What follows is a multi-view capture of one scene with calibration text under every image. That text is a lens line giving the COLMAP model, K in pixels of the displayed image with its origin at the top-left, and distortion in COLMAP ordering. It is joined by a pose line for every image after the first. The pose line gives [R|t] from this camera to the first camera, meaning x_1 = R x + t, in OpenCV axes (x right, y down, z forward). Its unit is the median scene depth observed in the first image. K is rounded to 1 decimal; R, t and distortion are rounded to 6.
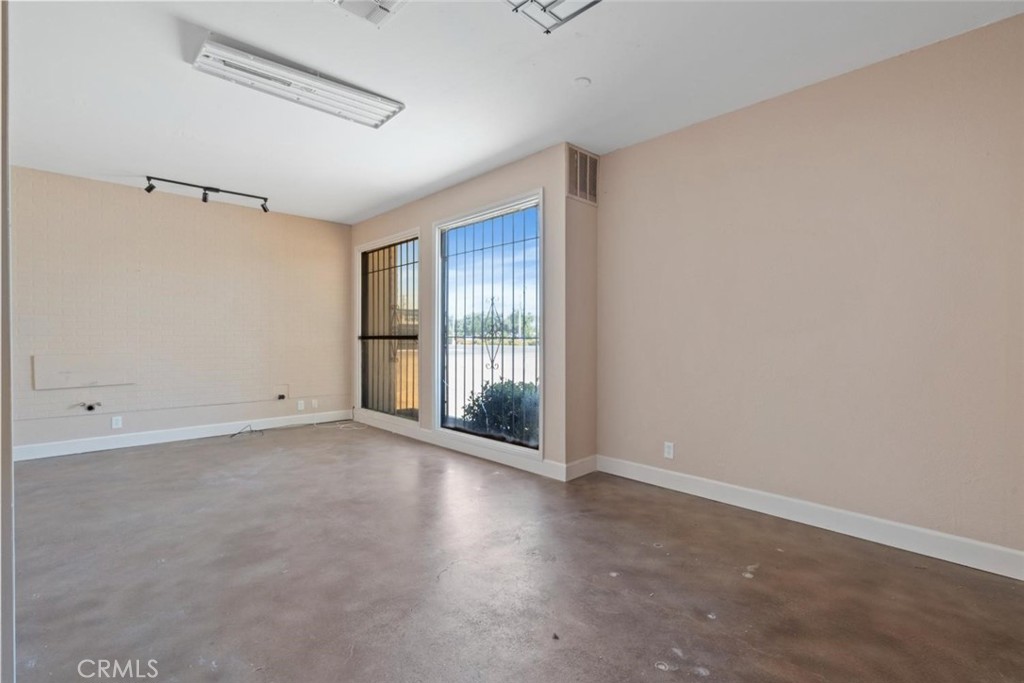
lens RADIAL K [[467.7, 0, 509.5], [0, 467.7, 346.5], [0, 0, 1]] dist [-0.002367, 0.000770]
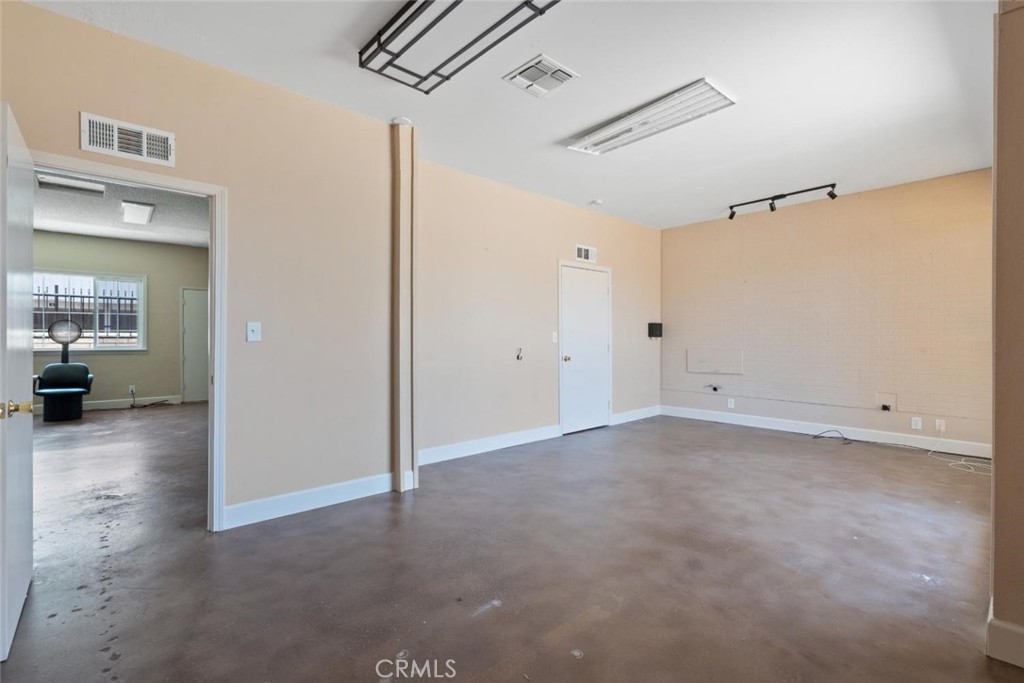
lens RADIAL K [[467.7, 0, 502.4], [0, 467.7, 343.9], [0, 0, 1]] dist [-0.002367, 0.000770]
pose [[-0.047962, 0.012326, -0.998773, 0.490507], [-0.017701, 0.999756, 0.013188, -0.006038], [0.998692, 0.018311, -0.047733, 0.462200]]
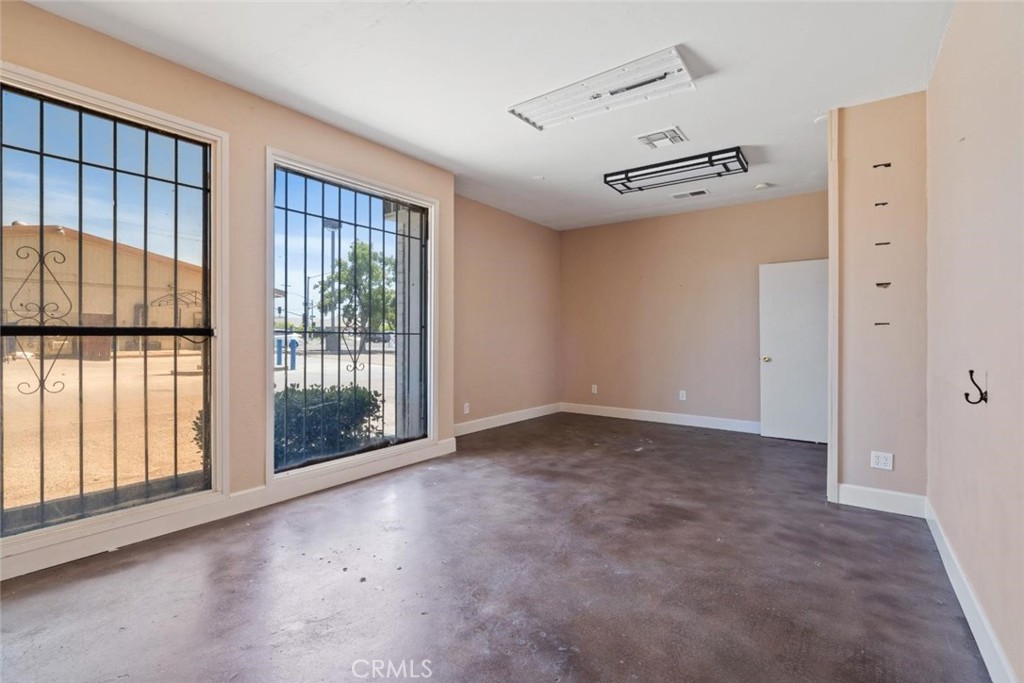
lens RADIAL K [[467.7, 0, 513.6], [0, 467.7, 336.0], [0, 0, 1]] dist [-0.002367, 0.000770]
pose [[-0.181876, -0.004733, 0.983310, -0.927462], [0.013684, 0.999879, 0.007344, -0.016283], [-0.983226, 0.014791, -0.181789, 0.894816]]
